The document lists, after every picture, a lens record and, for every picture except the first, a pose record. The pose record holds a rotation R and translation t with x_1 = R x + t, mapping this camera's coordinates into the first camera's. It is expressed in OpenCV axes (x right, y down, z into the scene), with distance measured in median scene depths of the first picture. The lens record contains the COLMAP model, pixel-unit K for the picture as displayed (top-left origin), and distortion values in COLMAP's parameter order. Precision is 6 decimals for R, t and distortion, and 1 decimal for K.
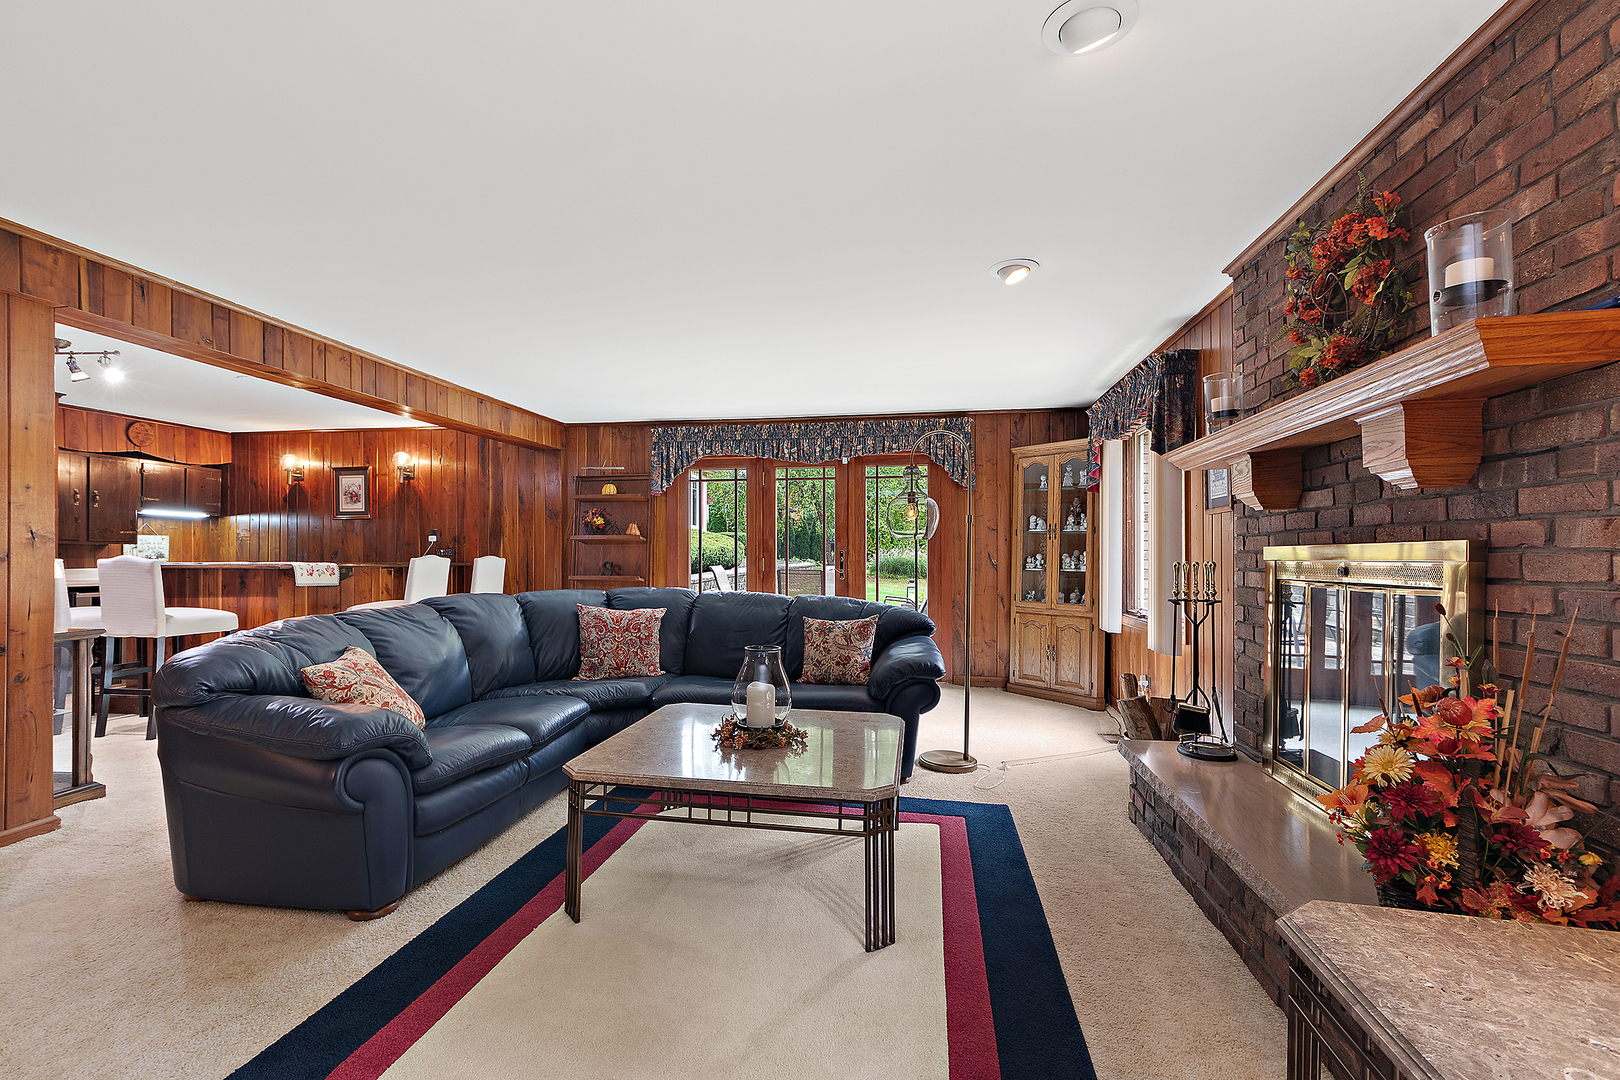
lens RADIAL K [[724.1, 0, 809.2], [0, 724.1, 549.6], [0, 0, 1]] dist [-0.000919, -0.000928]
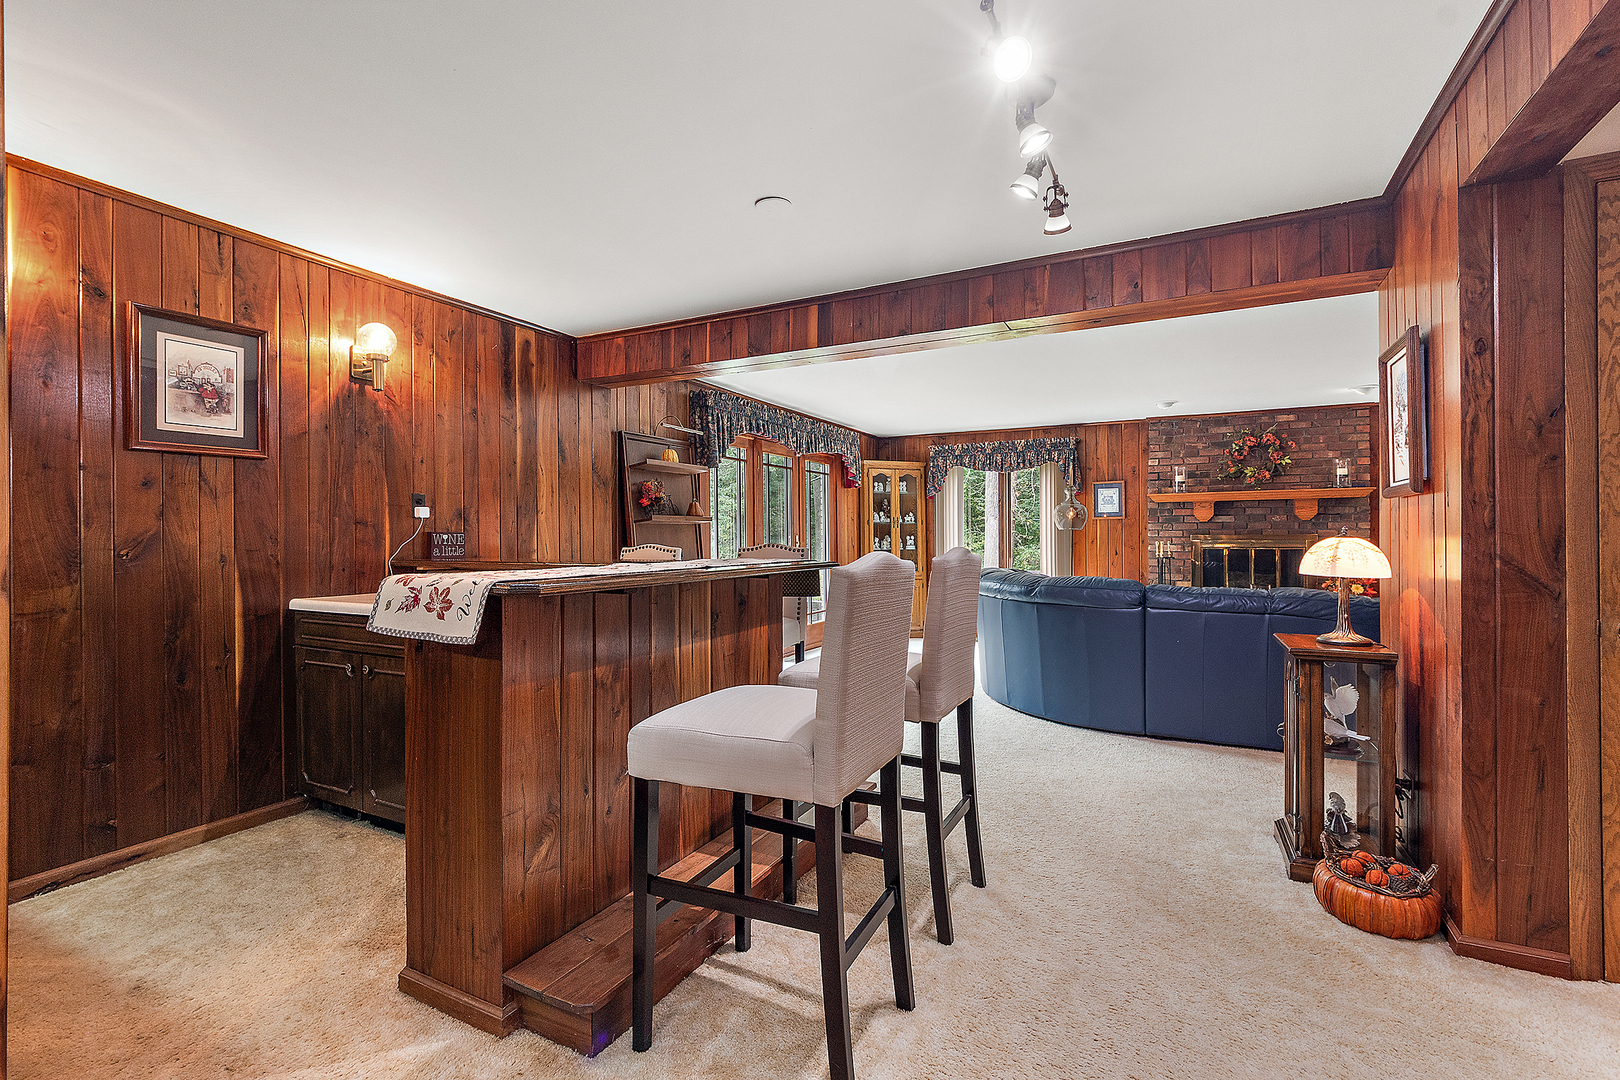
lens RADIAL K [[724.1, 0, 810.6], [0, 724.1, 536.1], [0, 0, 1]] dist [-0.000919, -0.000928]
pose [[0.307690, -0.002586, 0.951483, -0.905906], [0.000594, 0.999997, 0.002526, 0.000164], [-0.951487, -0.000212, 0.307690, 0.584785]]
